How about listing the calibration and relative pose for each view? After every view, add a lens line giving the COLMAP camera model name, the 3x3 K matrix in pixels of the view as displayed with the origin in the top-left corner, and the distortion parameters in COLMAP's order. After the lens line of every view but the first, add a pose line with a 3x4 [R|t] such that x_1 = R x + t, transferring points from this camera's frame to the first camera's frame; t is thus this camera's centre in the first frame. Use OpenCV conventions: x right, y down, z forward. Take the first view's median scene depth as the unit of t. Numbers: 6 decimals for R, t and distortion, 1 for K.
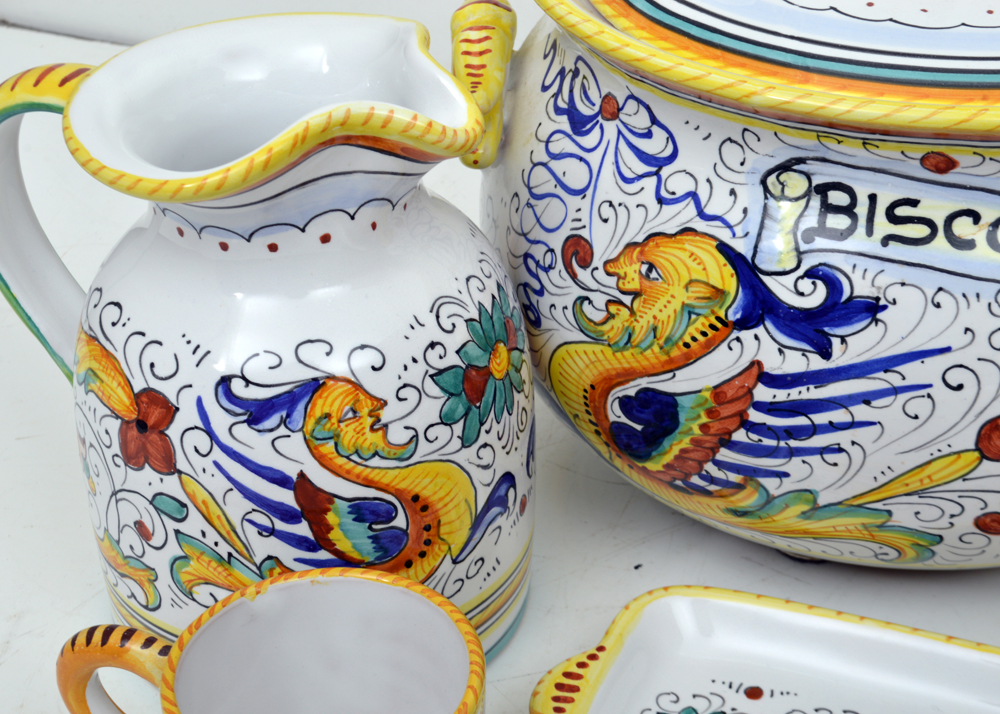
lens RADIAL K [[1932.8, 0, 500.0], [0, 1932.8, 357.0], [0, 0, 1]] dist [-0.024782, 0.020937]
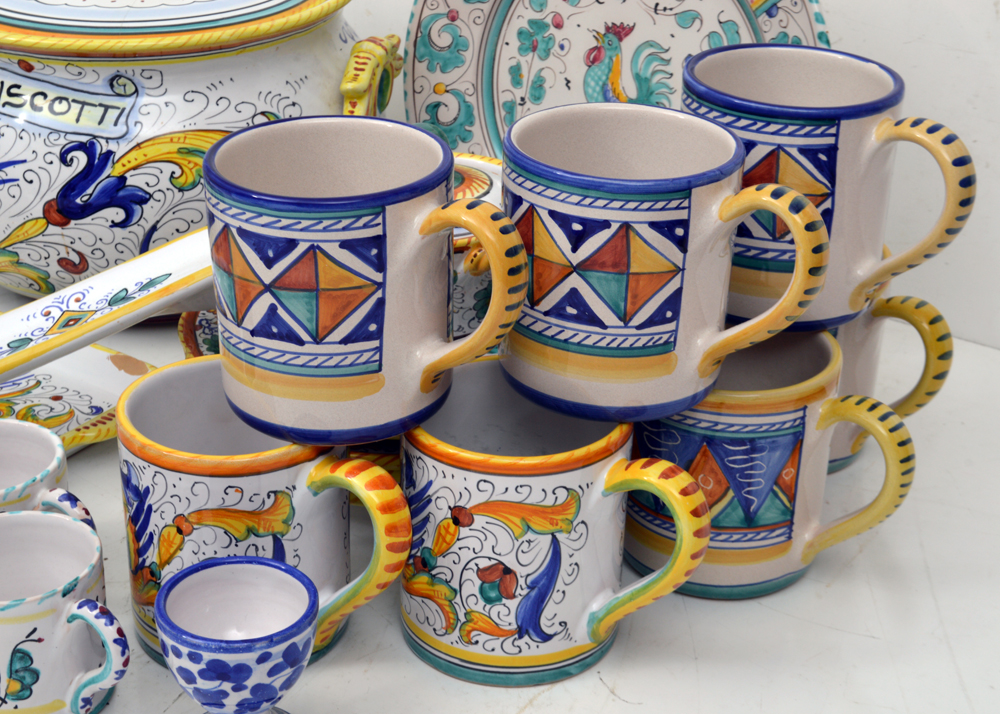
lens RADIAL K [[1852.1, 0, 500.0], [0, 1852.1, 357.0], [0, 0, 1]] dist [-0.006603, -0.085882]
pose [[0.980838, 0.117307, -0.155552, 0.999441], [-0.132043, 0.987328, -0.088023, 0.288815], [0.143255, 0.106876, 0.983898, -0.753812]]
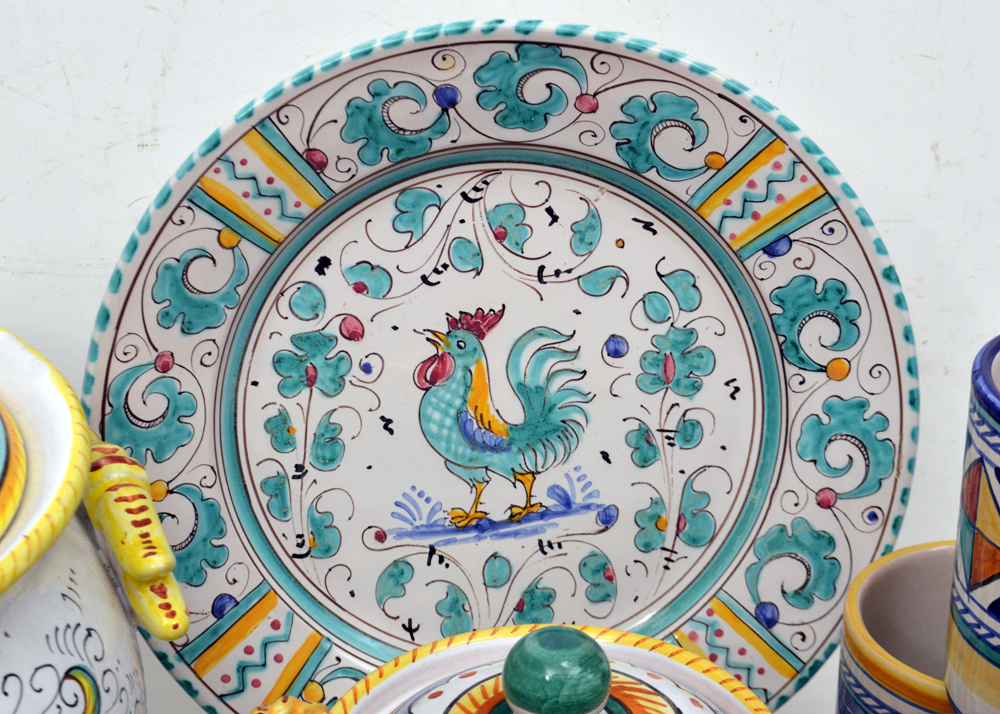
lens RADIAL K [[2329.0, 0, 500.0], [0, 2329.0, 357.0], [0, 0, 1]] dist [-0.062065, -0.073255]
pose [[0.884521, -0.162231, 0.437383, 0.141067], [0.211575, 0.975118, -0.066183, -0.123148], [-0.415763, 0.151080, 0.896837, -0.154830]]
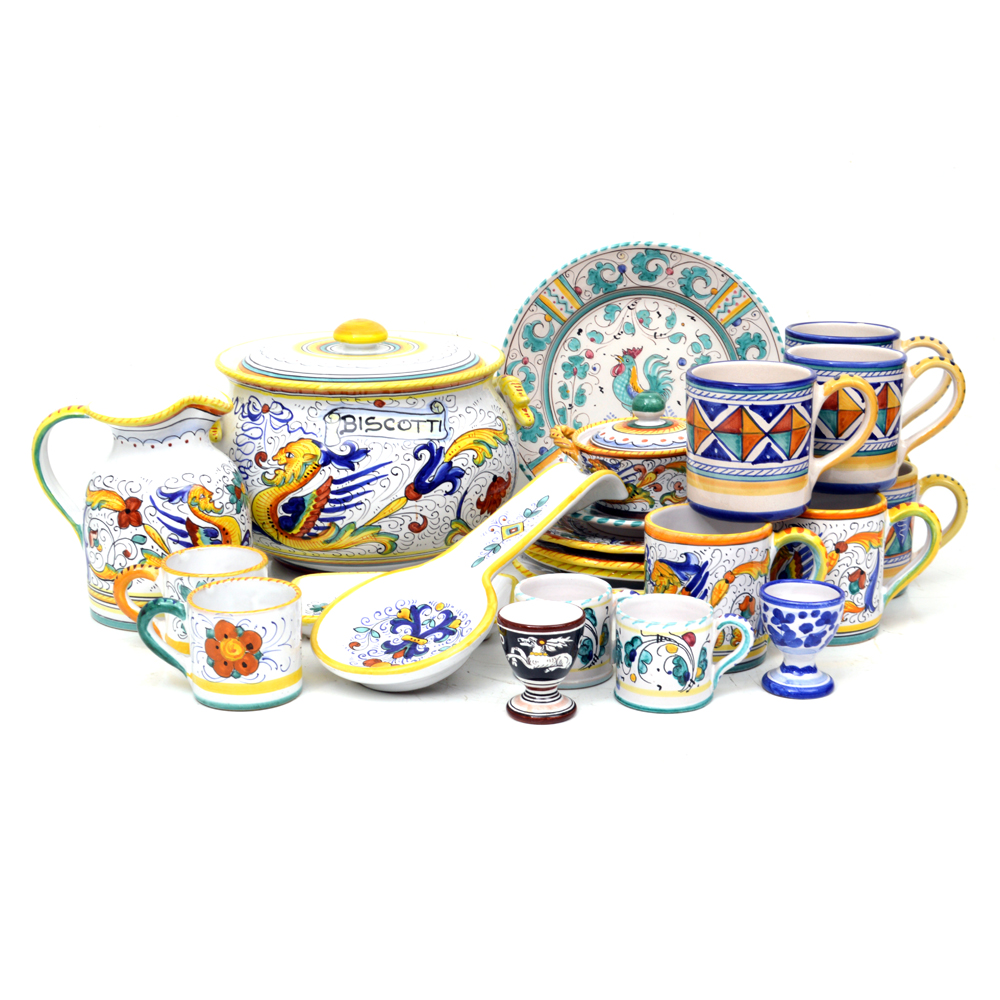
lens RADIAL K [[1690.0, 0, 500.0], [0, 1690.0, 500.0], [0, 0, 1]] dist [-0.012338, -0.080547]
pose [[0.935453, -0.077344, 0.344885, -0.531546], [0.177538, 0.946559, -0.269271, 0.794292], [-0.305628, 0.313120, 0.899193, -1.437761]]
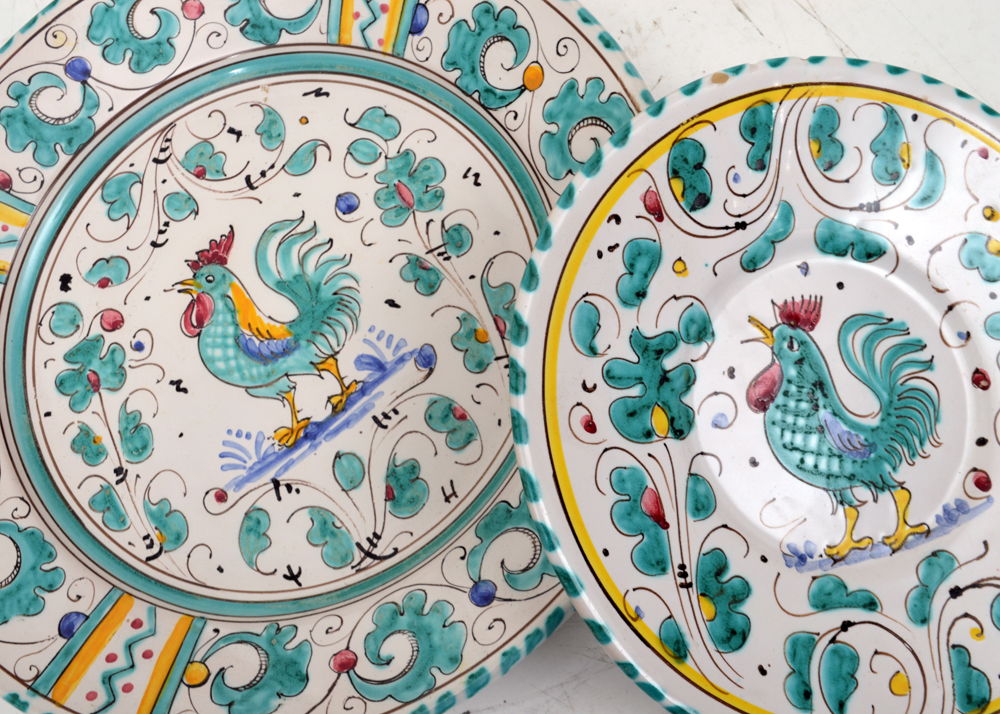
lens RADIAL K [[1274.8, 0, 500.0], [0, 1274.8, 357.0], [0, 0, 1]] dist [-0.037699, 0.011146]
pose [[0.849935, -0.385538, 0.359124, 0.615107], [0.524995, 0.561975, -0.639190, 0.403507], [0.044613, 0.731809, 0.680048, 0.677504]]
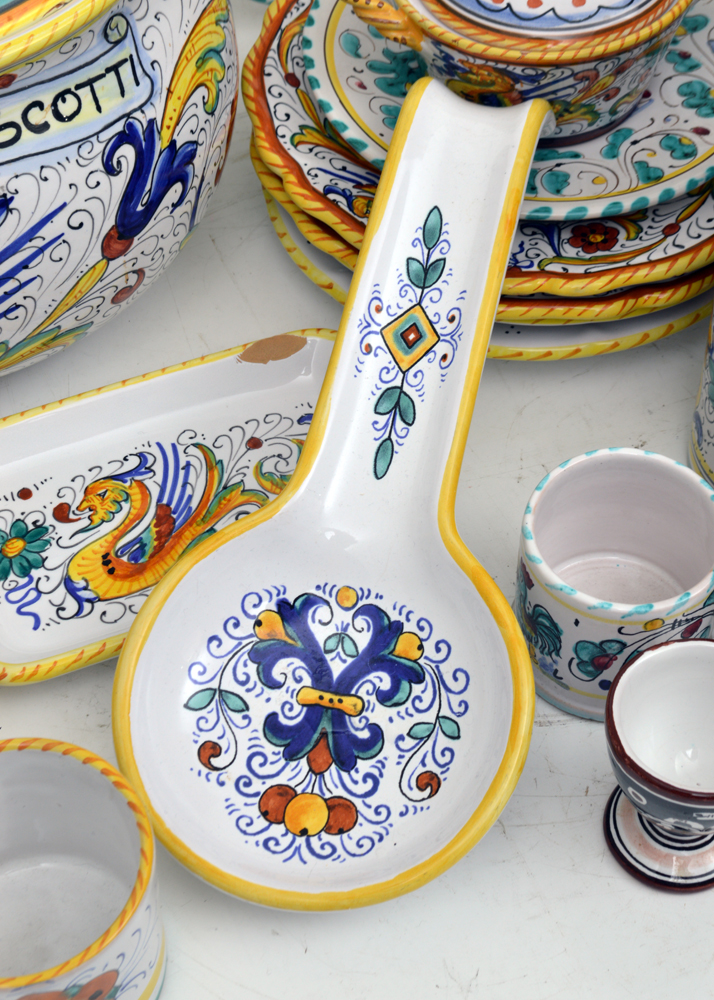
lens RADIAL K [[1907.0, 0, 357.0], [0, 1907.0, 500.0], [0, 0, 1]] dist [0.001117, -0.151456]
pose [[0.709779, -0.538758, 0.453821, -0.318124], [0.366693, 0.832659, 0.414988, -0.295522], [-0.601456, -0.128137, 0.788563, -0.171692]]
